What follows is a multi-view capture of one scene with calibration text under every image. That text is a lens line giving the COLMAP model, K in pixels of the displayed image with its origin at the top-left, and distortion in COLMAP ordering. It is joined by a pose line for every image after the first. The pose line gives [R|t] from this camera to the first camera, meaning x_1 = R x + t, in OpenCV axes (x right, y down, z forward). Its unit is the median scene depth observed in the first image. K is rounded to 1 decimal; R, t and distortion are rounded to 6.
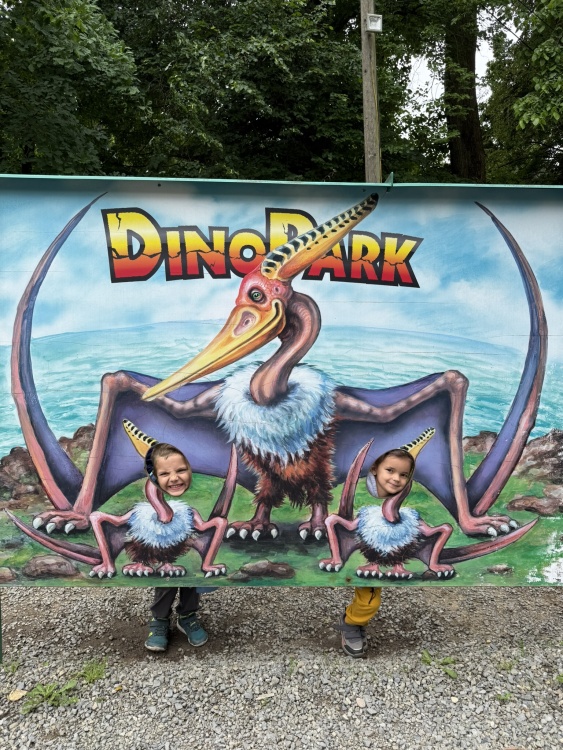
lens RADIAL K [[524.2, 0, 325.4], [0, 524.2, 366.3], [0, 0, 1]] dist [0.065882, -0.036562]
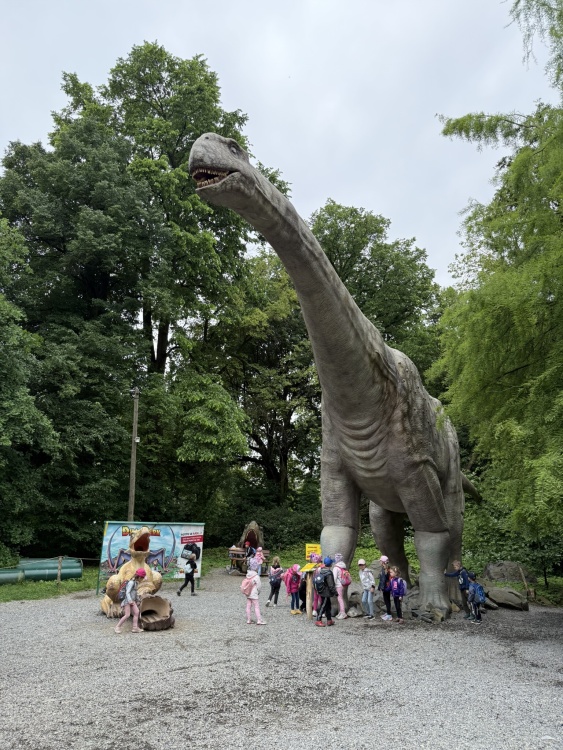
lens RADIAL K [[524.2, 0, 274.3], [0, 524.2, 371.4], [0, 0, 1]] dist [0.065882, -0.036562]
pose [[0.867628, 0.149039, 0.474350, -2.455034], [0.009584, 0.948828, -0.315648, 0.018415], [-0.497121, 0.278411, 0.821802, -7.003069]]
